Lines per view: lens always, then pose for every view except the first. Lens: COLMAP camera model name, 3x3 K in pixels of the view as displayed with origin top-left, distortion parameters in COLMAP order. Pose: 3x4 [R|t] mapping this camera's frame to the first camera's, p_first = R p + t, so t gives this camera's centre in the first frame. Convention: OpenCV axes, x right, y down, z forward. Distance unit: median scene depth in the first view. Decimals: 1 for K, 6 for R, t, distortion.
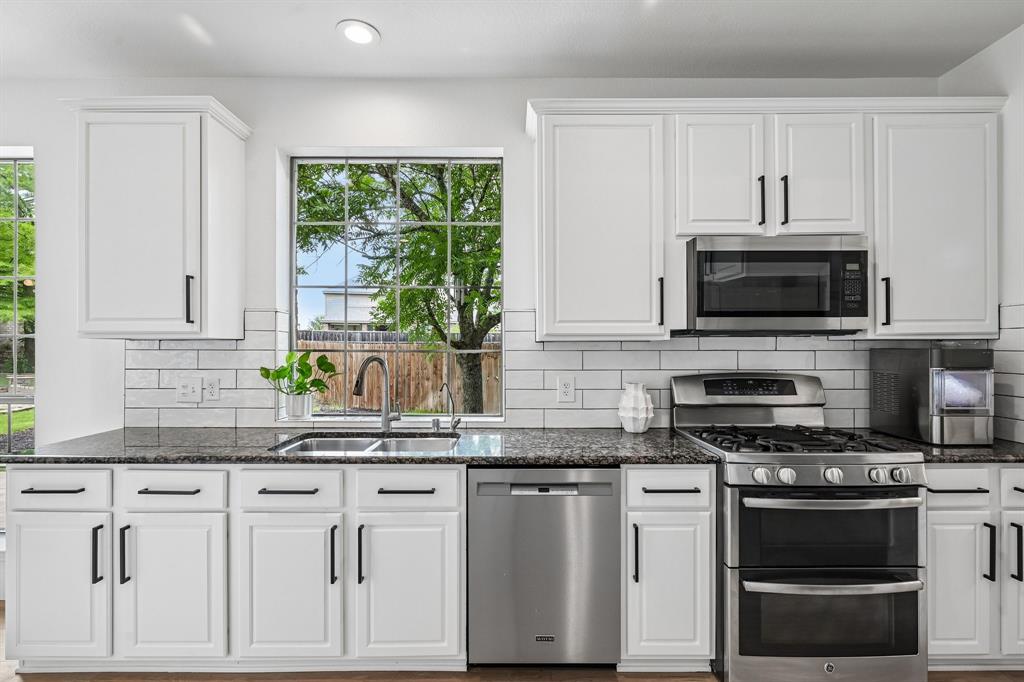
lens RADIAL K [[480.8, 0, 511.3], [0, 480.8, 347.5], [0, 0, 1]] dist [0.001696, 0.000583]
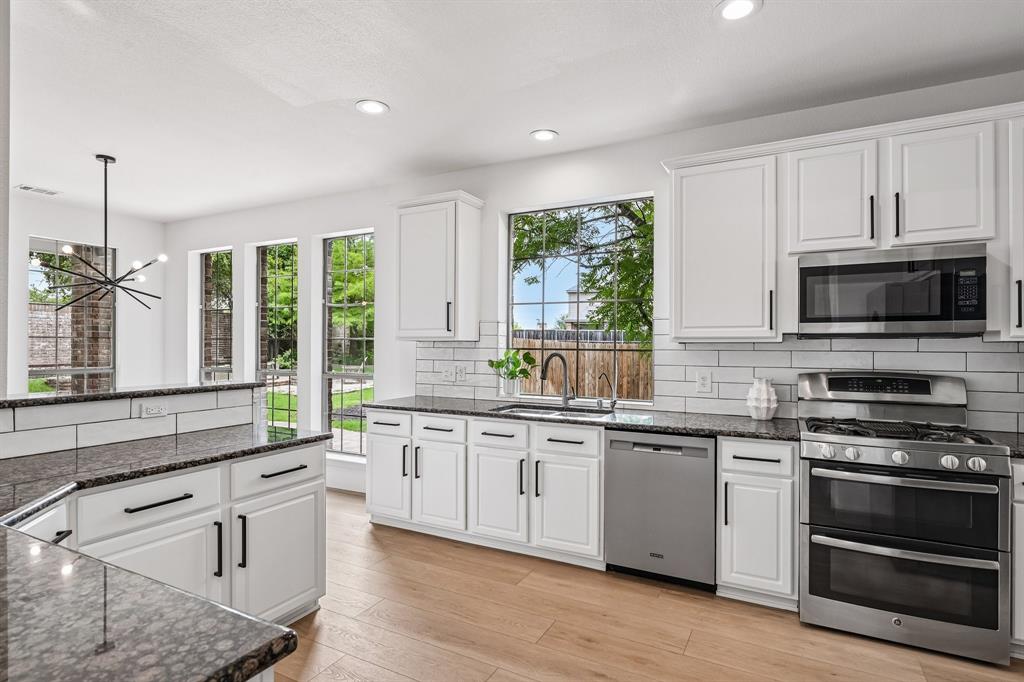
lens RADIAL K [[552.6, 0, 504.8], [0, 552.6, 346.2], [0, 0, 1]] dist [0.016421, -0.001542]
pose [[0.876677, 0.004640, -0.481057, 0.394759], [-0.005532, 0.999985, -0.000436, -0.000420], [0.481047, 0.003043, 0.876689, -0.544429]]
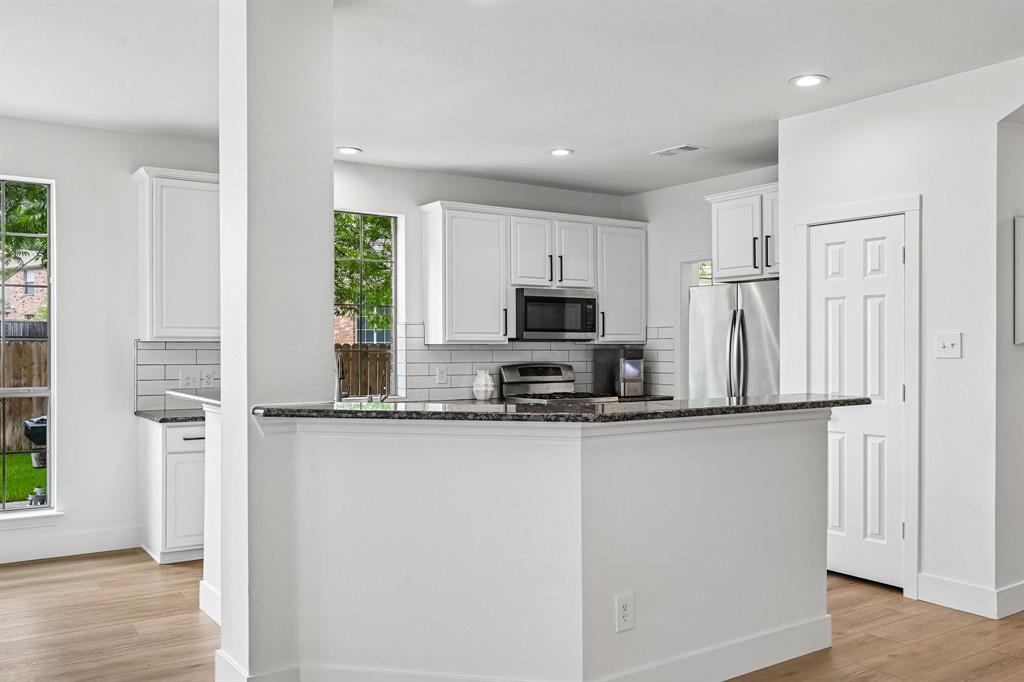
lens RADIAL K [[841.1, 0, 512.5], [0, 841.1, 343.7], [0, 0, 1]] dist [0.002781, 0.001632]
pose [[0.826877, 0.004102, 0.562369, -1.391956], [-0.000302, 0.999976, -0.006850, 0.004250], [-0.562383, 0.005494, 0.826858, -1.556804]]
